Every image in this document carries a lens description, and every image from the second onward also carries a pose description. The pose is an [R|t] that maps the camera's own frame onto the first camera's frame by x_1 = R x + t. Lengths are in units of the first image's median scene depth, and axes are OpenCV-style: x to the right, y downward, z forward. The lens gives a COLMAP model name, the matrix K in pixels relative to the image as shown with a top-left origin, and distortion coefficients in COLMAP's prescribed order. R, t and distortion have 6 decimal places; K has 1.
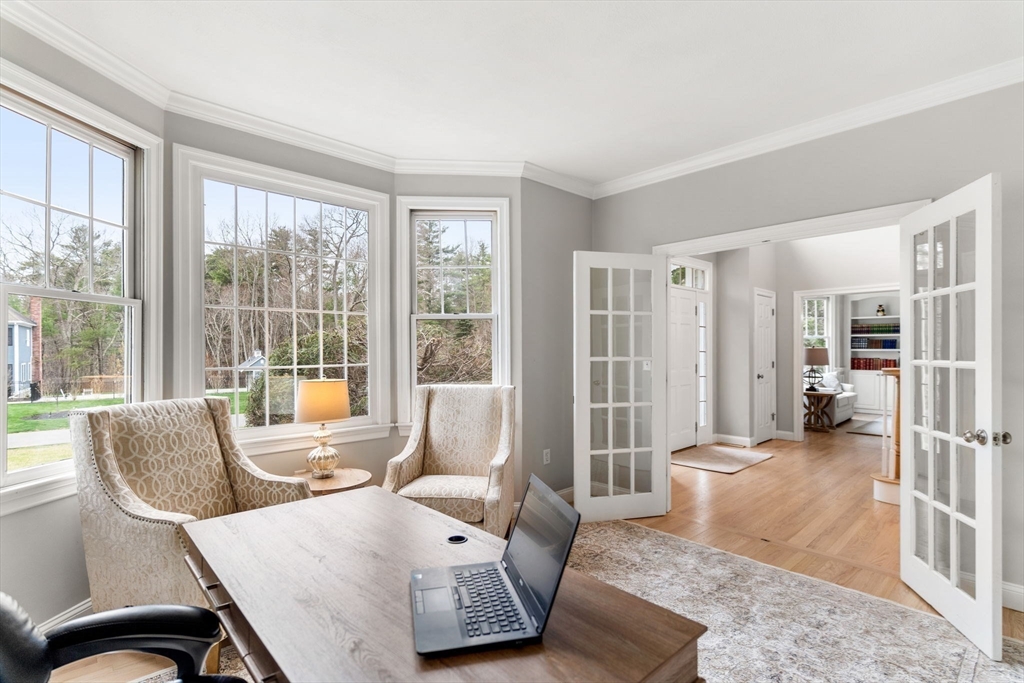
lens RADIAL K [[489.8, 0, 508.2], [0, 489.8, 345.8], [0, 0, 1]] dist [0.000164, -0.000068]
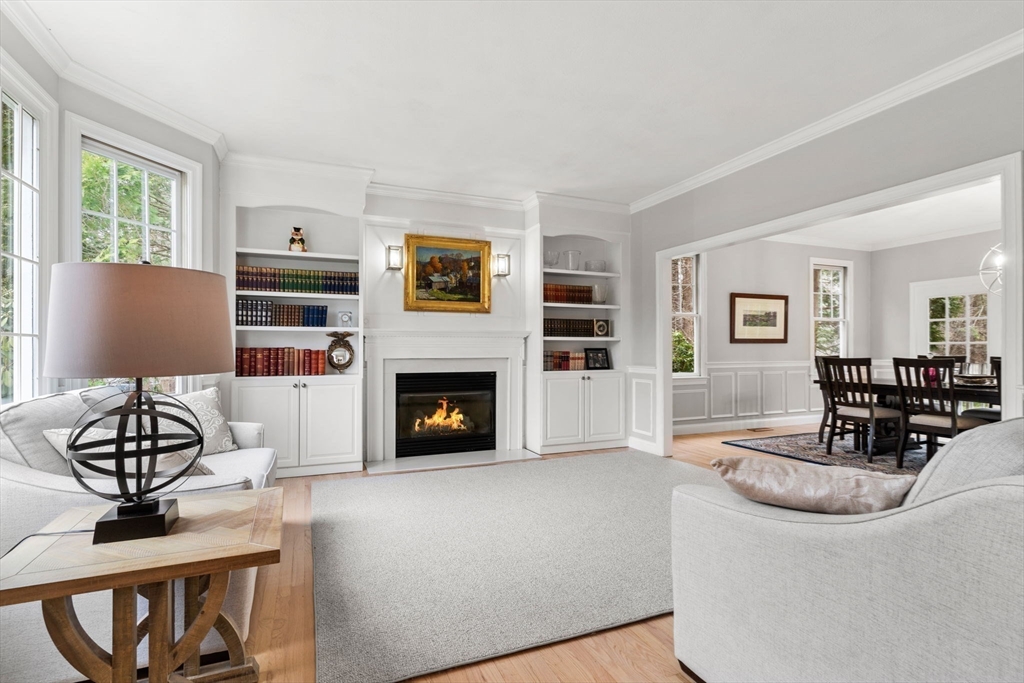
lens RADIAL K [[489.8, 0, 508.2], [0, 489.8, 345.8], [0, 0, 1]] dist [0.000164, -0.000068]
pose [[0.348106, -0.000387, 0.937455, 0.411039], [-0.002159, 0.999997, 0.001214, 0.022783], [-0.937453, -0.002447, 0.348104, 0.666433]]
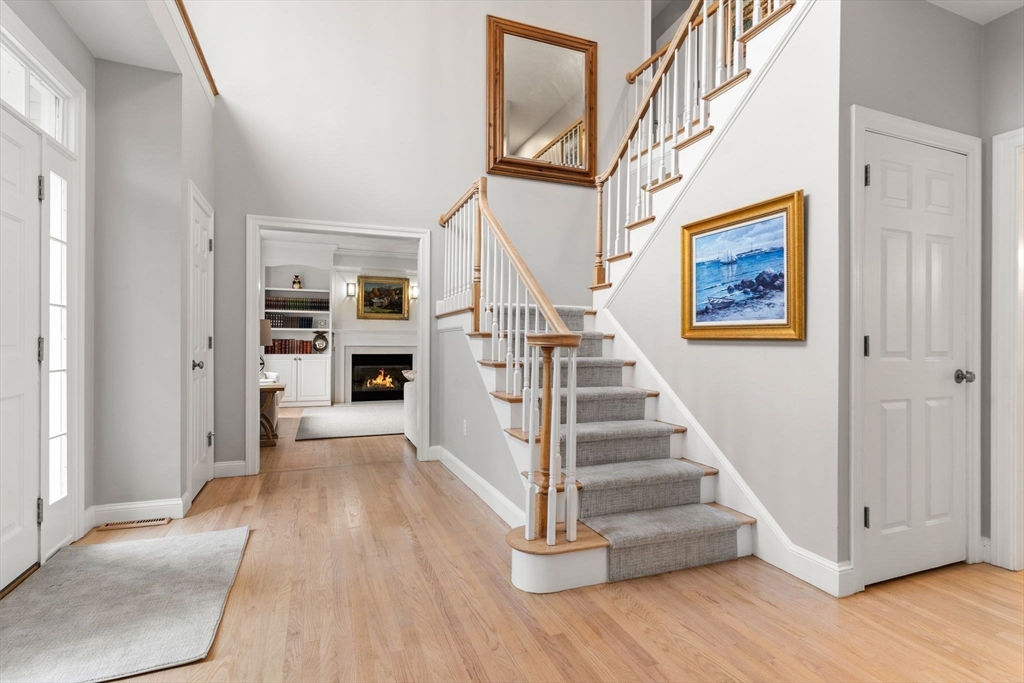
lens RADIAL K [[498.0, 0, 512.0], [0, 498.0, 341.5], [0, 0, 1]] dist [-0.000857, -0.000203]
pose [[0.372097, -0.001634, 0.928192, 0.109314], [-0.007276, 0.999963, 0.004678, 0.022537], [-0.928165, -0.008494, 0.372071, 0.343046]]
